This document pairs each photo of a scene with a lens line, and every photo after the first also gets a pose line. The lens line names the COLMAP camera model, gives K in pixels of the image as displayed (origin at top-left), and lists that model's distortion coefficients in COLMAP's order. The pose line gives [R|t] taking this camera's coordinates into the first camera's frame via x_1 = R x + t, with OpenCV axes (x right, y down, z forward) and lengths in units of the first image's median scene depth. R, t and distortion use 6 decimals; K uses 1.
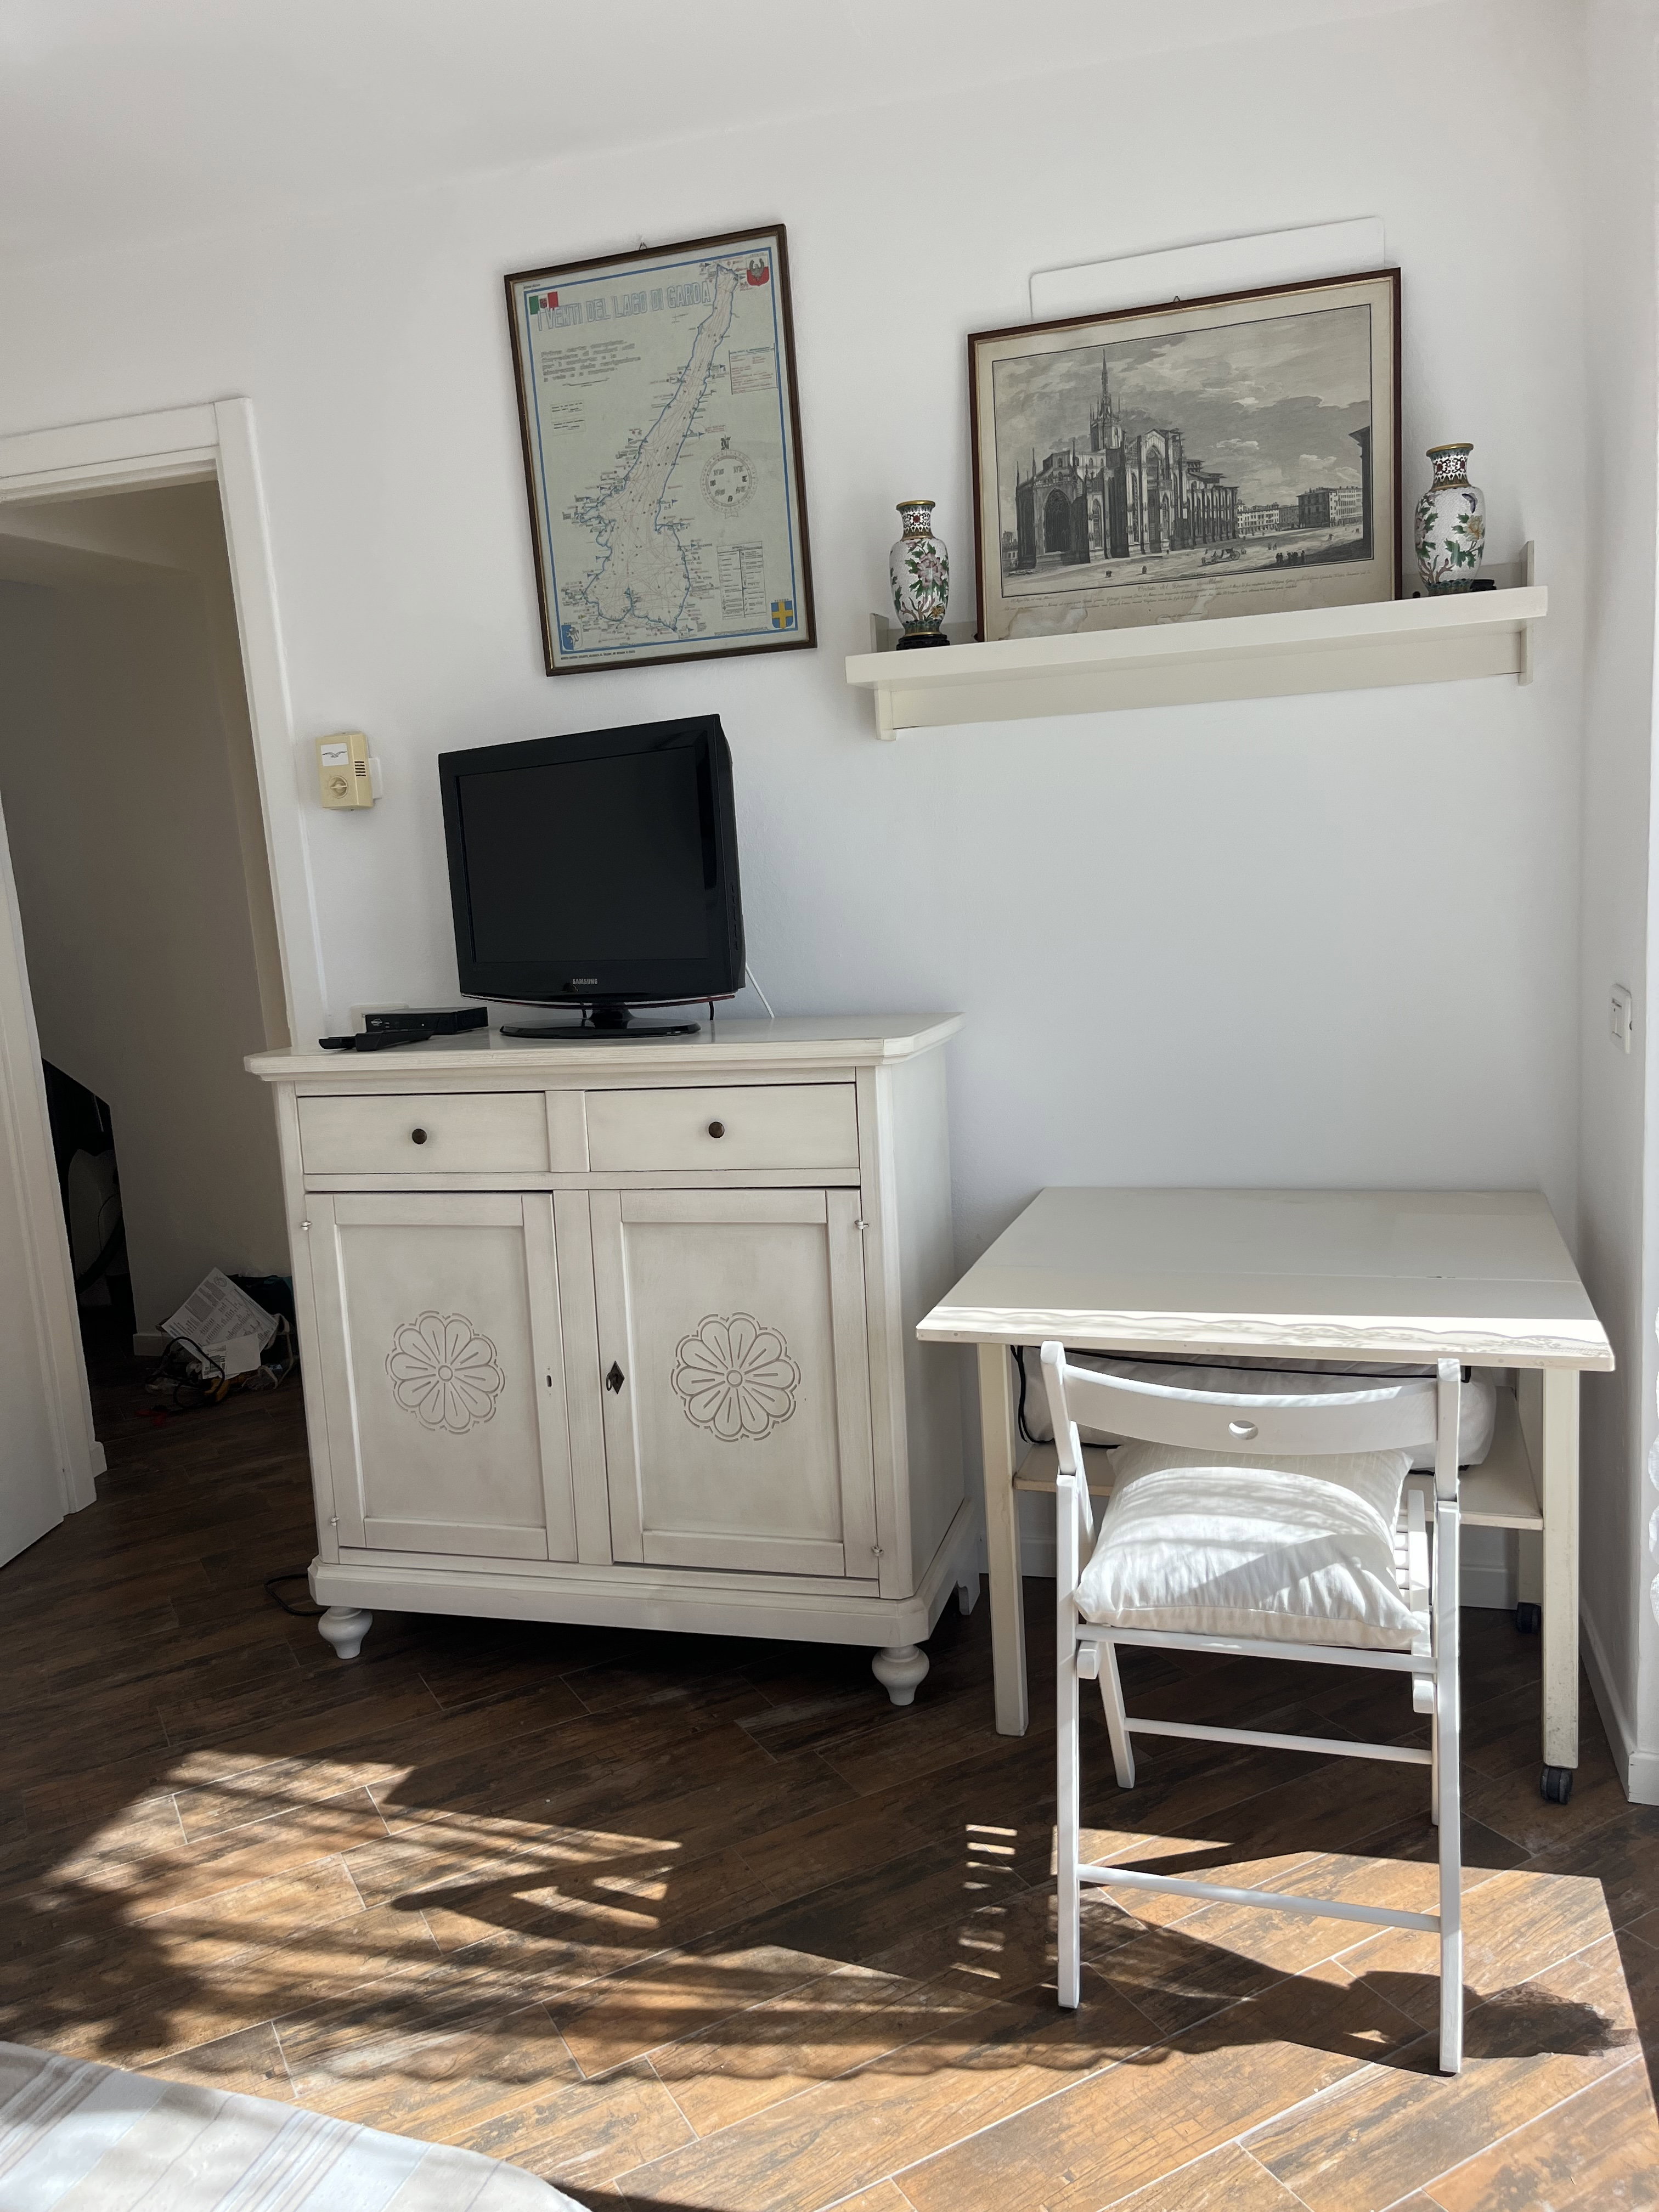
lens RADIAL K [[1704.3, 0, 829.5], [0, 1704.3, 1106.0], [0, 0, 1]] dist [0.043676, -0.000941]
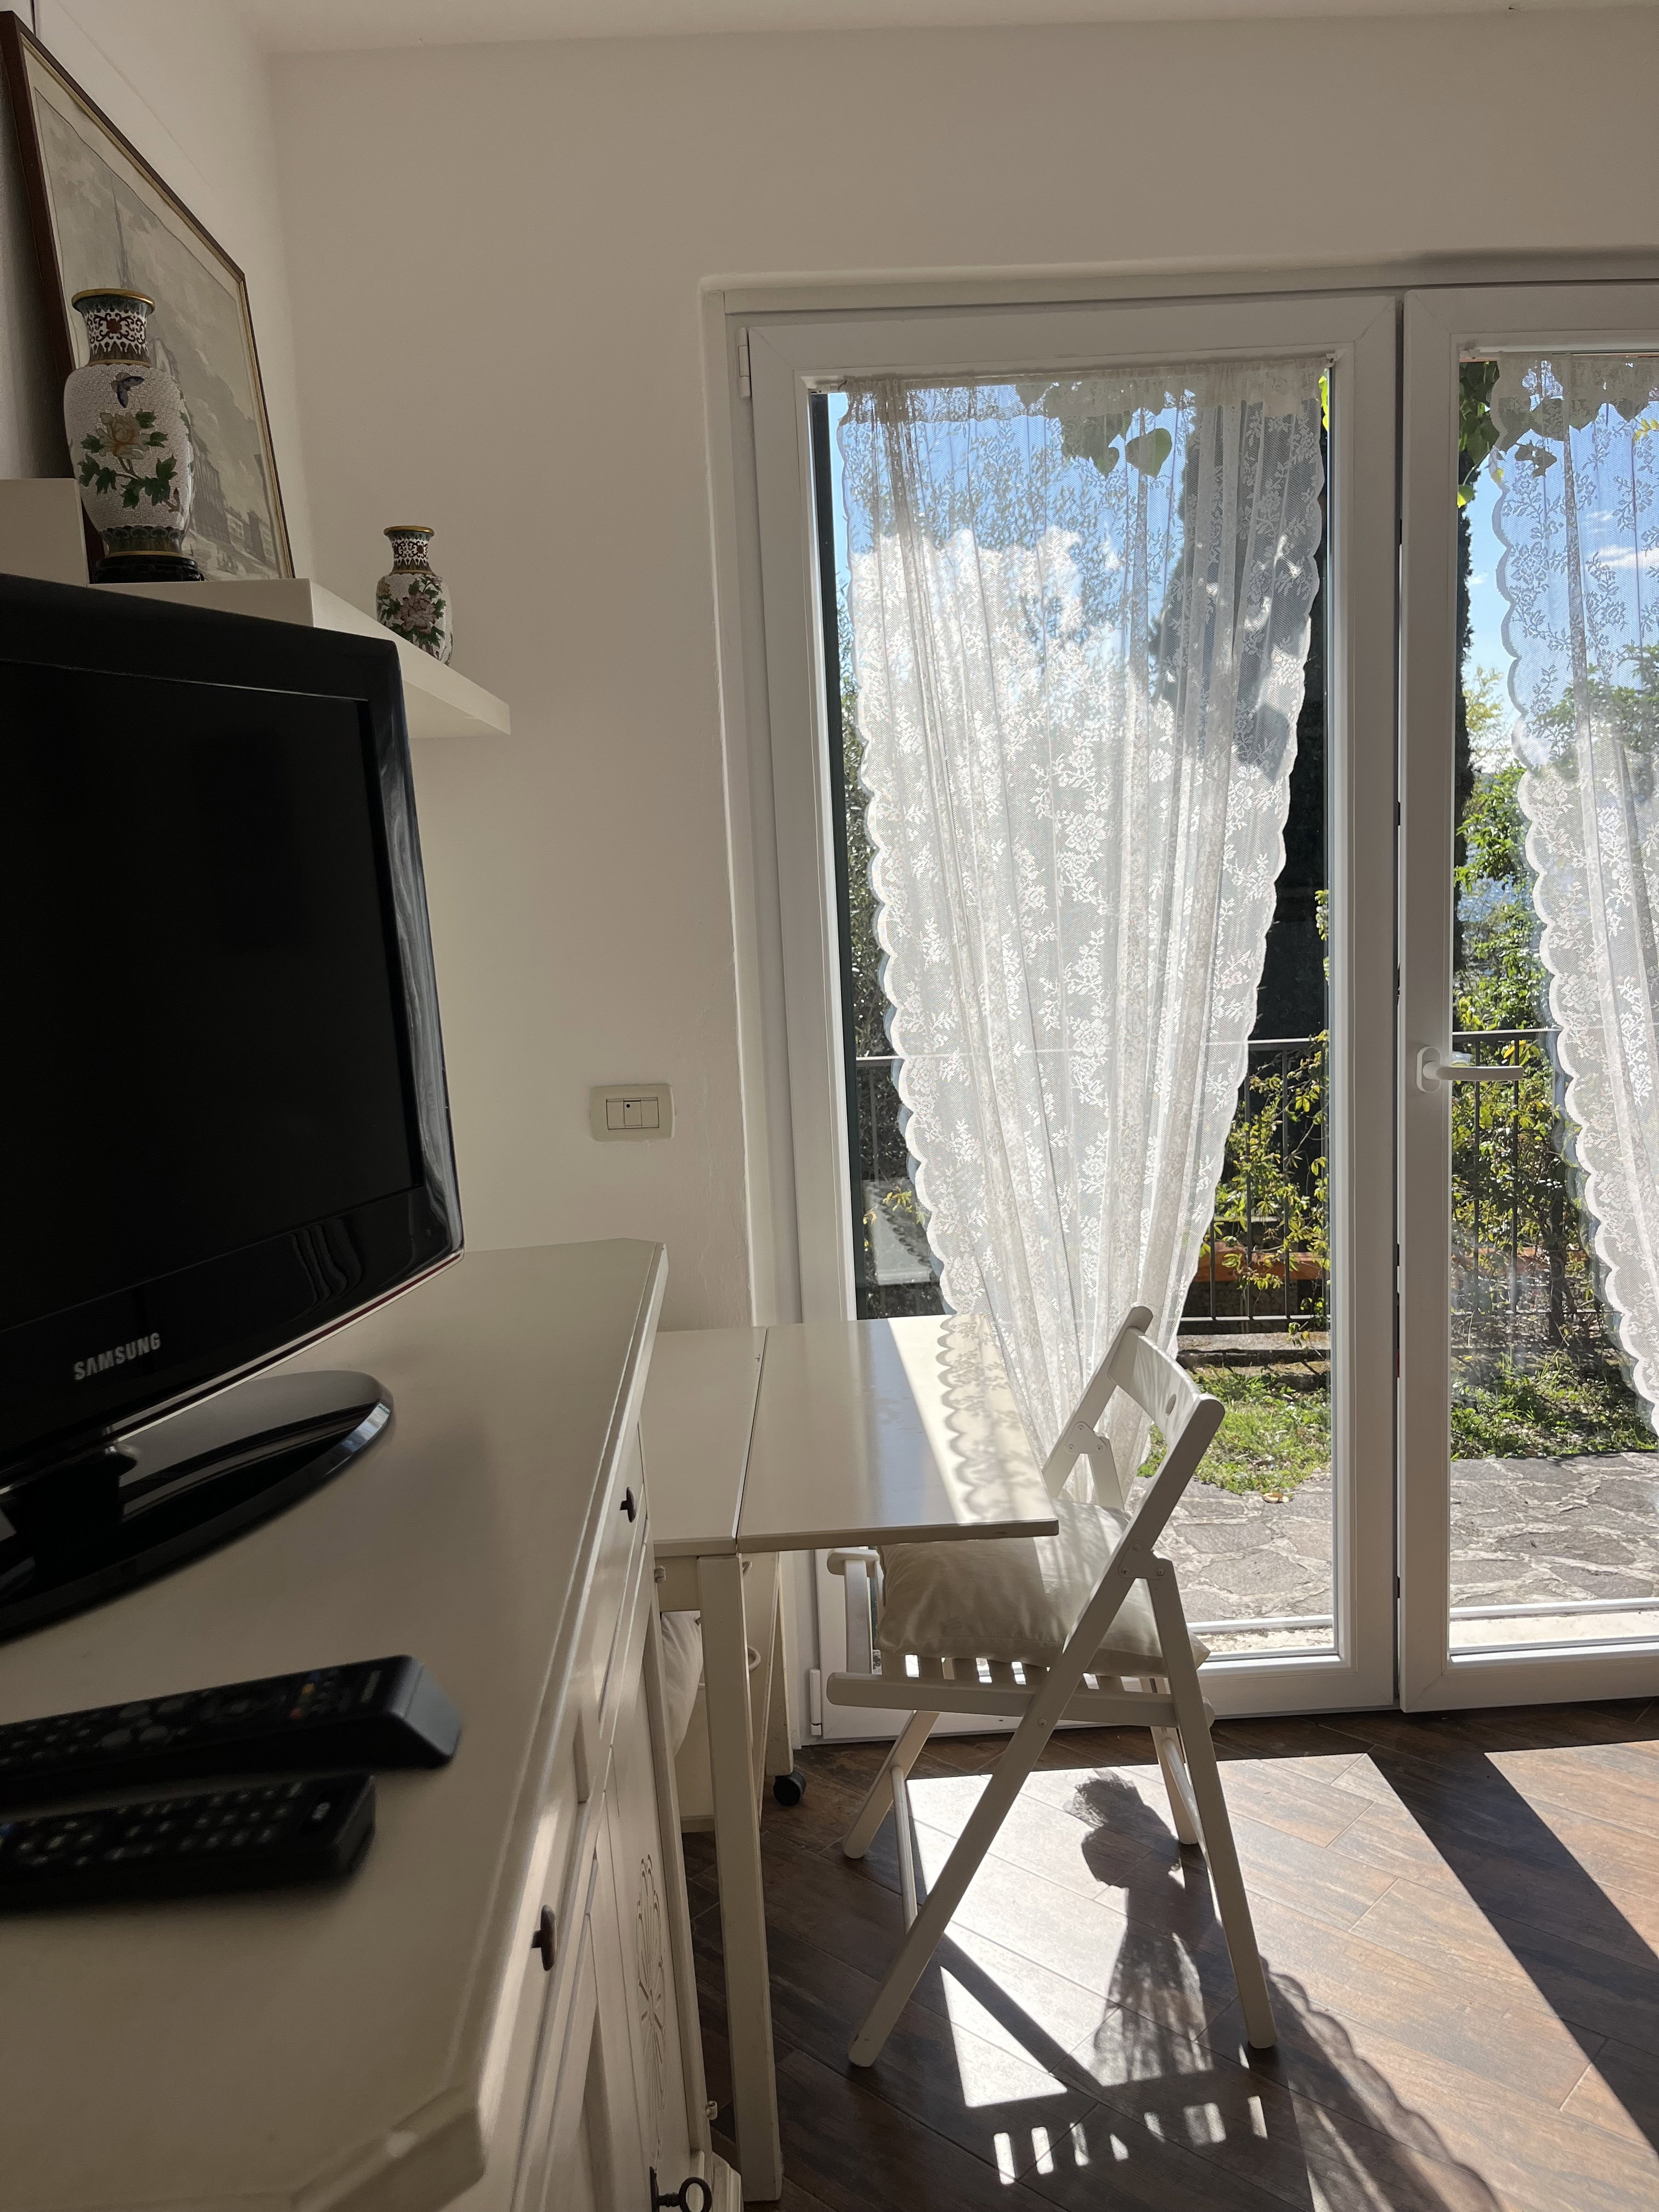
lens RADIAL K [[1704.3, 0, 829.5], [0, 1704.3, 1106.0], [0, 0, 1]] dist [0.043676, -0.000941]
pose [[-0.324257, -0.049017, 0.944698, -0.512014], [0.212190, 0.969440, 0.123133, -0.136148], [-0.921864, 0.240382, -0.303946, 1.011530]]
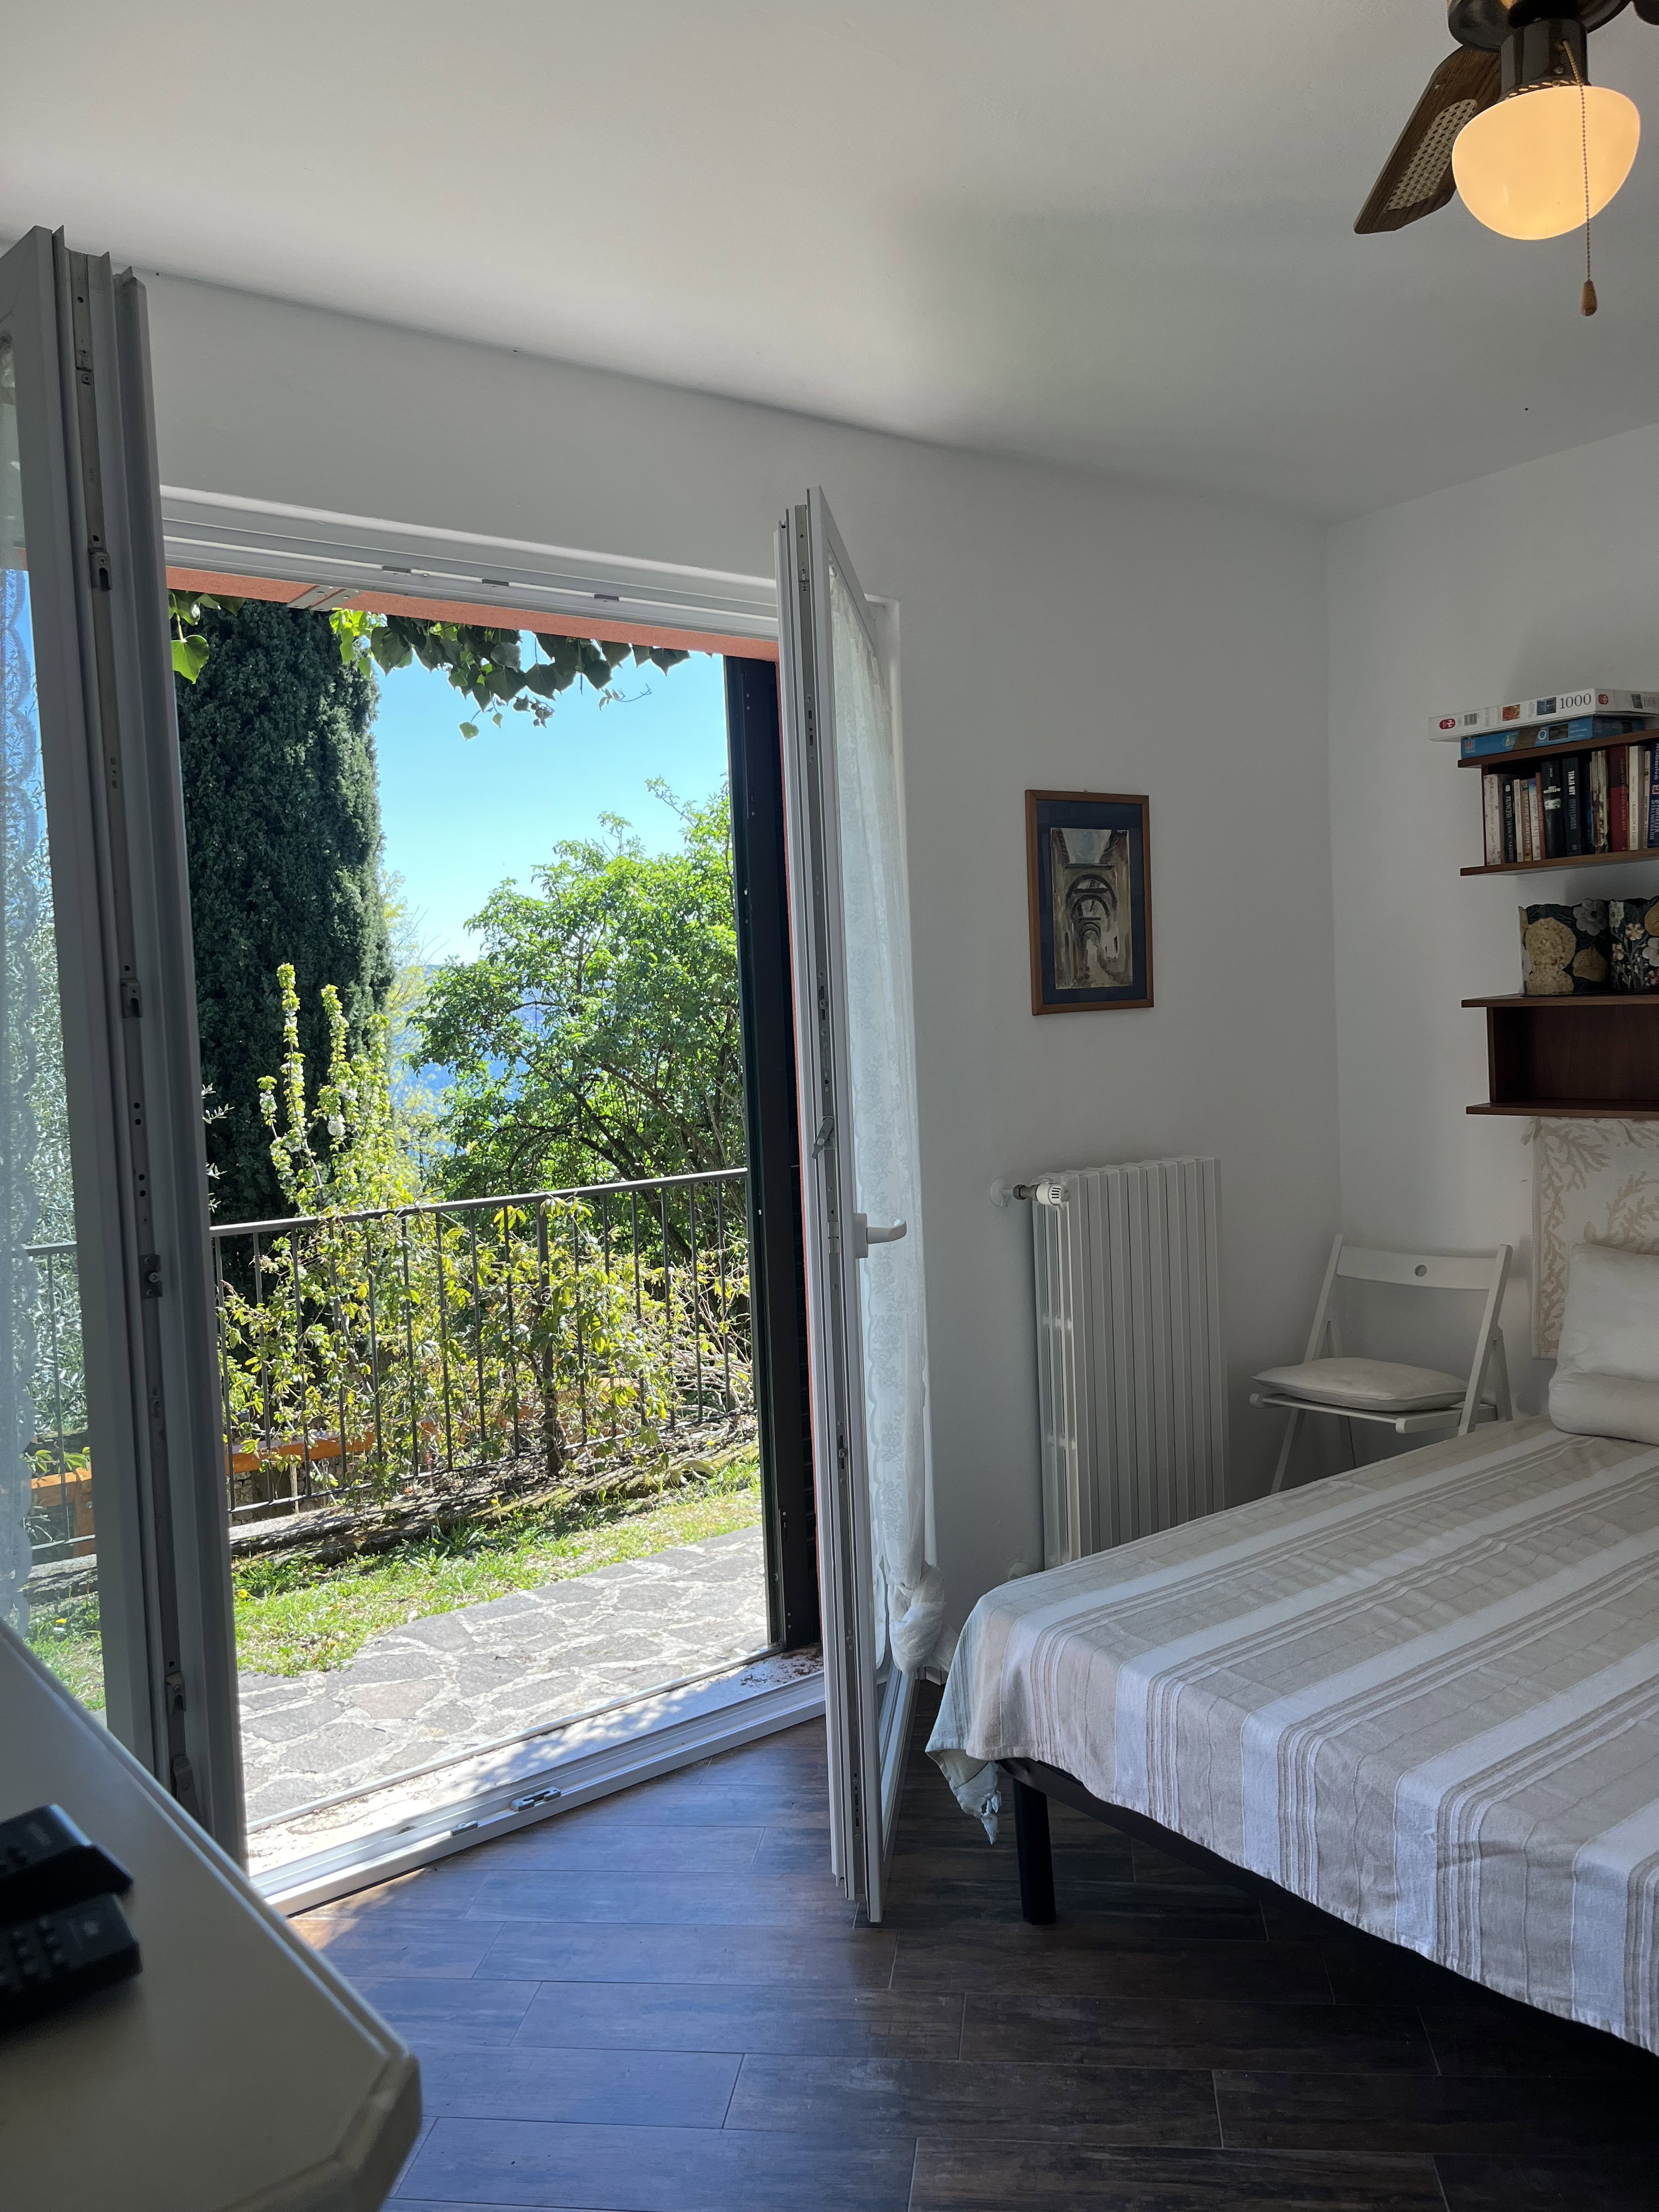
lens RADIAL K [[1696.6, 0, 835.3], [0, 1696.6, 1085.2], [0, 0, 1]] dist [0.089367, -0.118876]
pose [[-0.813153, 0.075398, 0.577146, -0.508380], [0.184051, 0.974004, 0.132069, -0.157900], [-0.552185, 0.213616, -0.805891, 1.141030]]
